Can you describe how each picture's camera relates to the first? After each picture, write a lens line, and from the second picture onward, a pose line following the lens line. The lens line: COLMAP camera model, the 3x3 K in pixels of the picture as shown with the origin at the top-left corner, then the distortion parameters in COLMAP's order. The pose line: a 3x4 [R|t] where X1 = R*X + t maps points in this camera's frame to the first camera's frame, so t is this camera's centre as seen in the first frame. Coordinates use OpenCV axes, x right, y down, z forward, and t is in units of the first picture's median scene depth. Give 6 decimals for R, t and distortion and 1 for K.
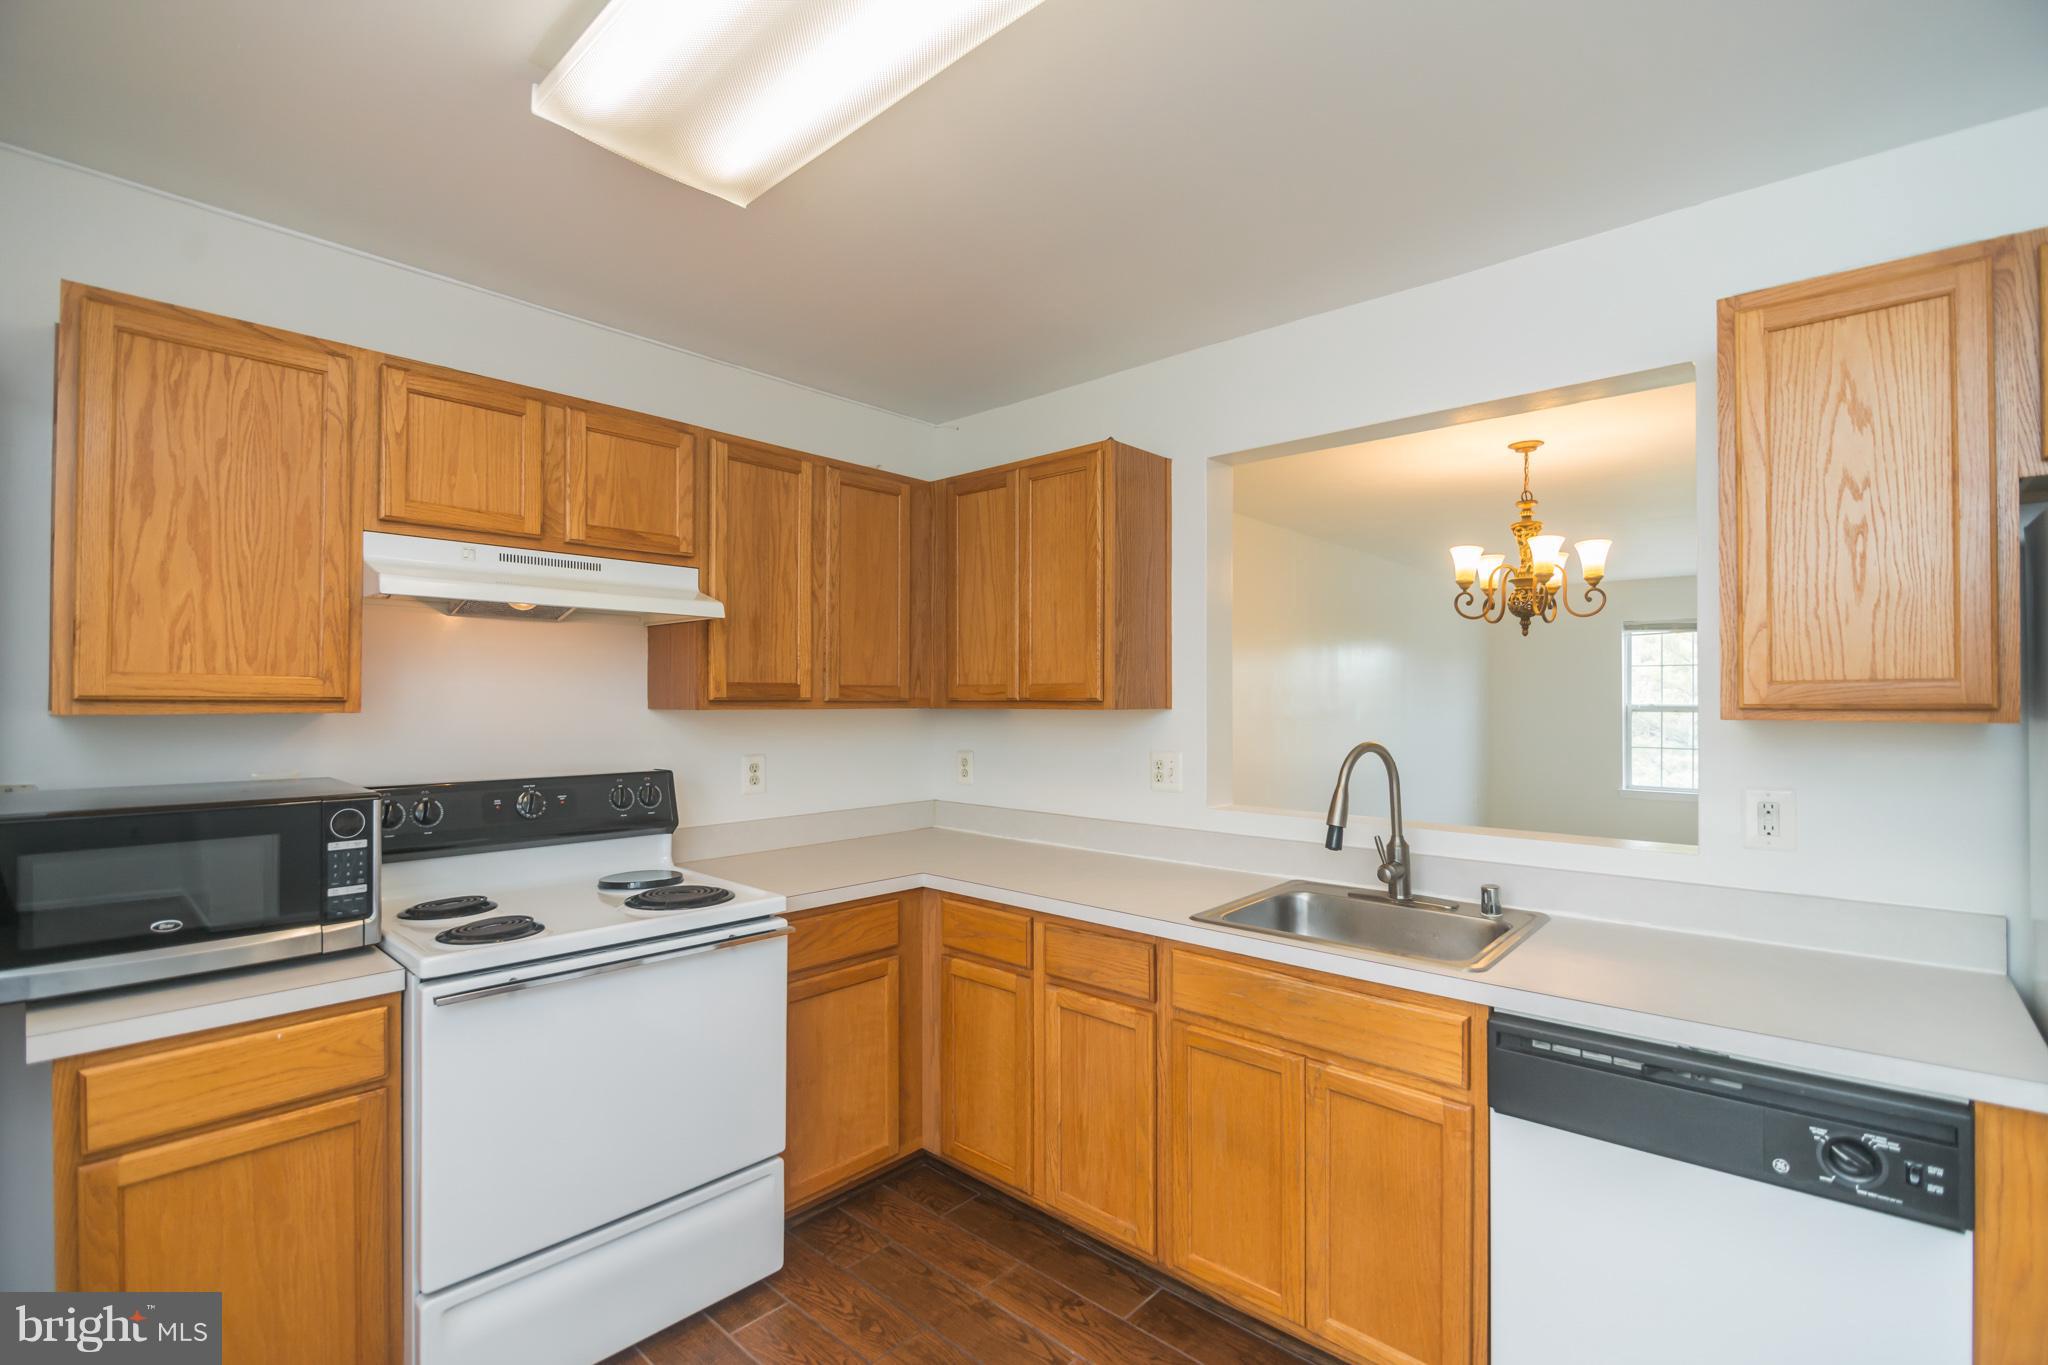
lens RADIAL K [[913.1, 0, 1011.7], [0, 913.1, 699.1], [0, 0, 1]] dist [-0.014159, -0.000283]
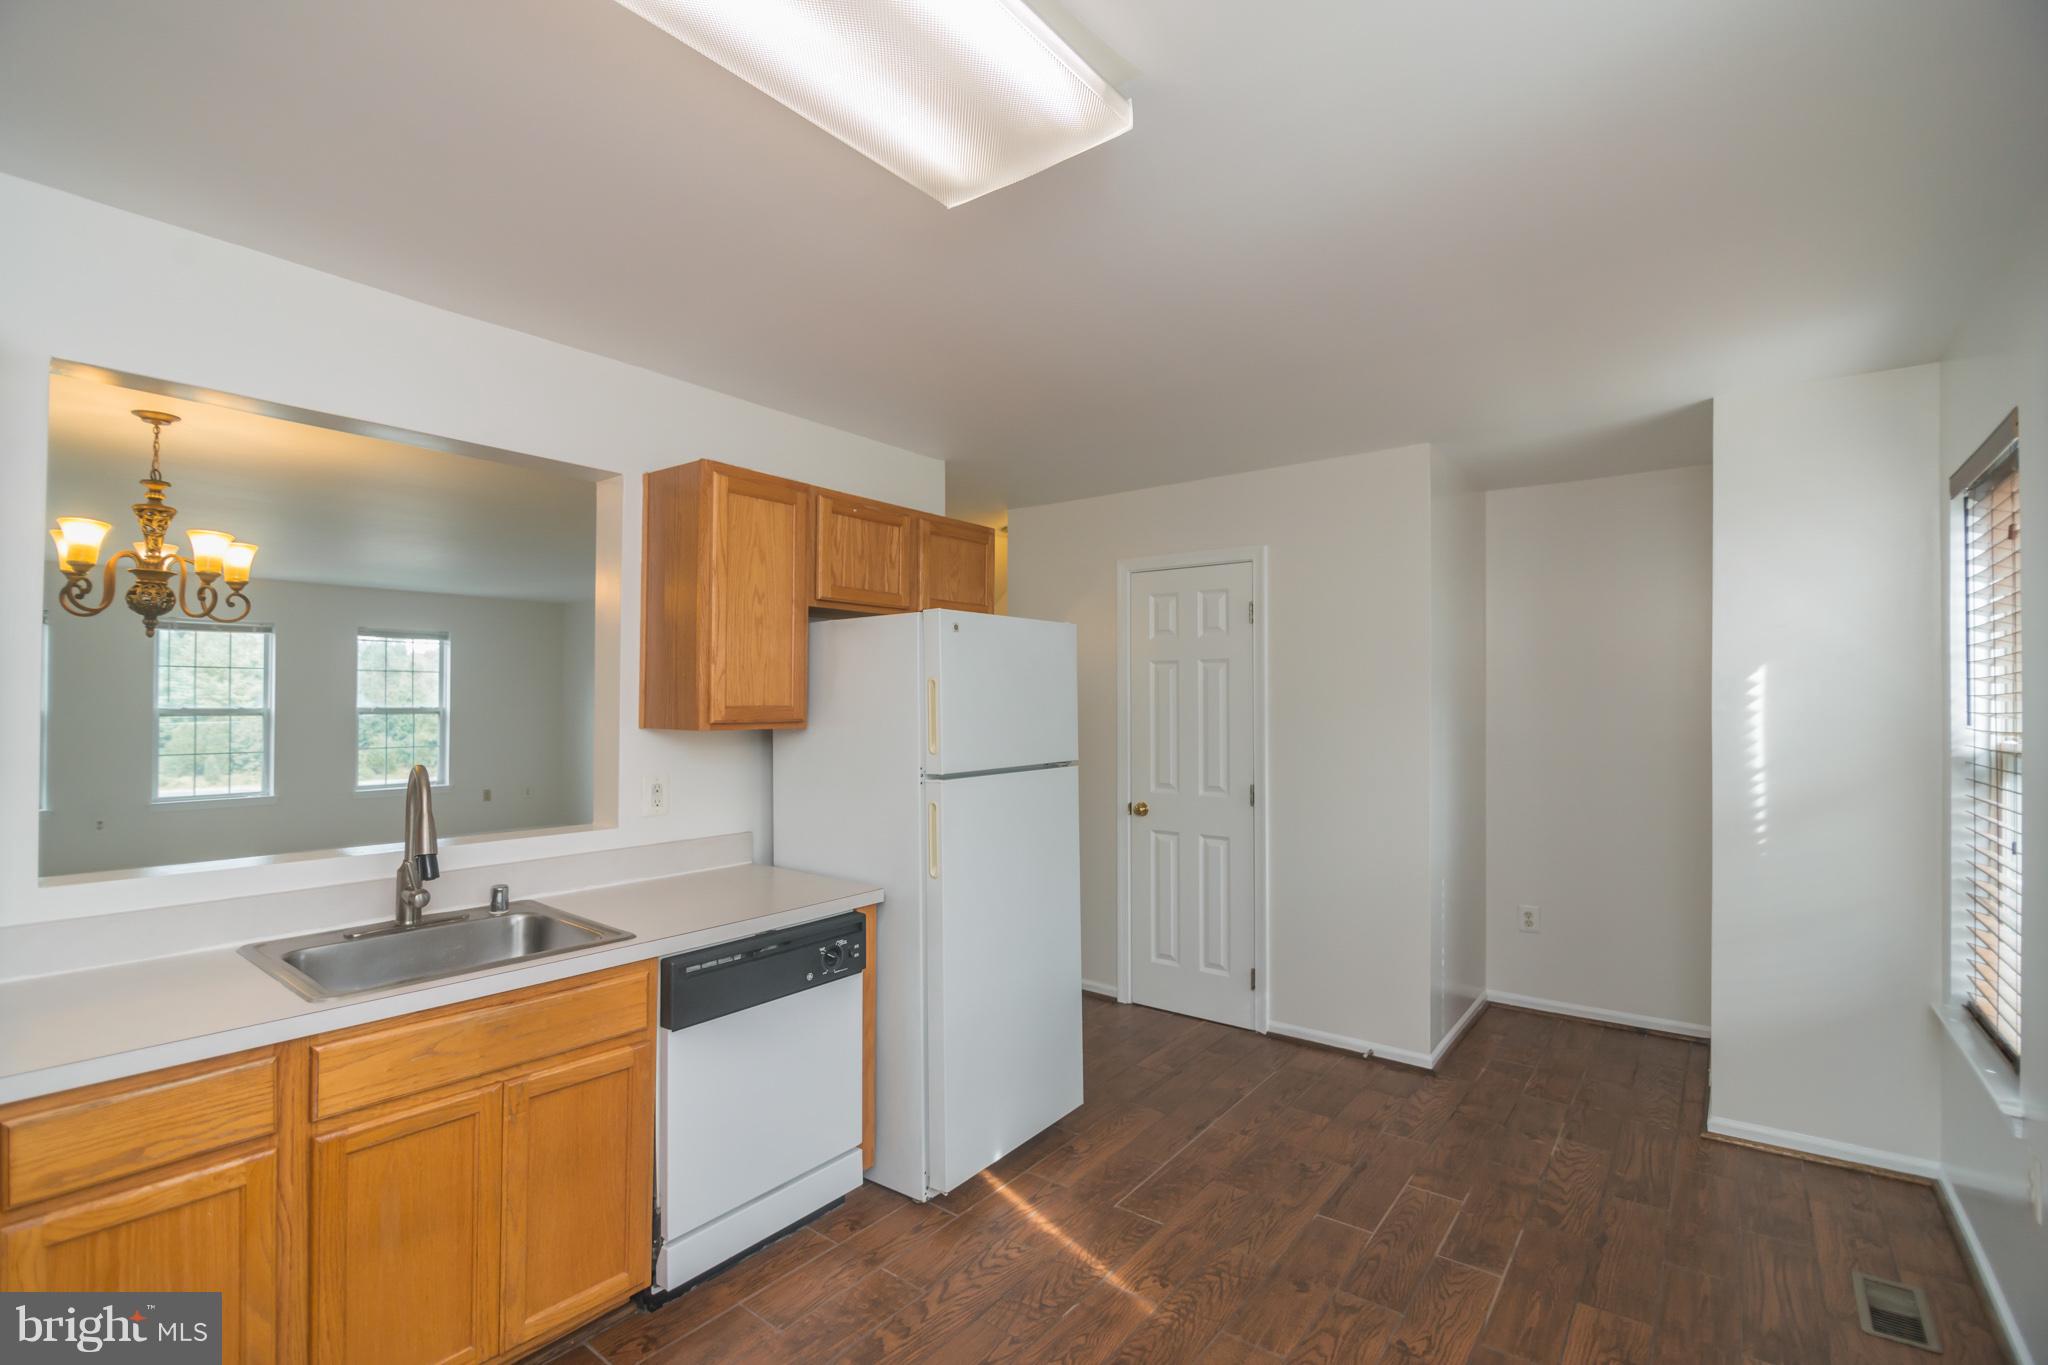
lens RADIAL K [[913.1, 0, 1011.7], [0, 913.1, 699.1], [0, 0, 1]] dist [-0.014159, -0.000283]
pose [[-0.070299, 0.001748, 0.997524, -0.586874], [-0.004635, 0.999987, -0.002079, -0.022291], [-0.997515, -0.004770, -0.070290, 0.424513]]
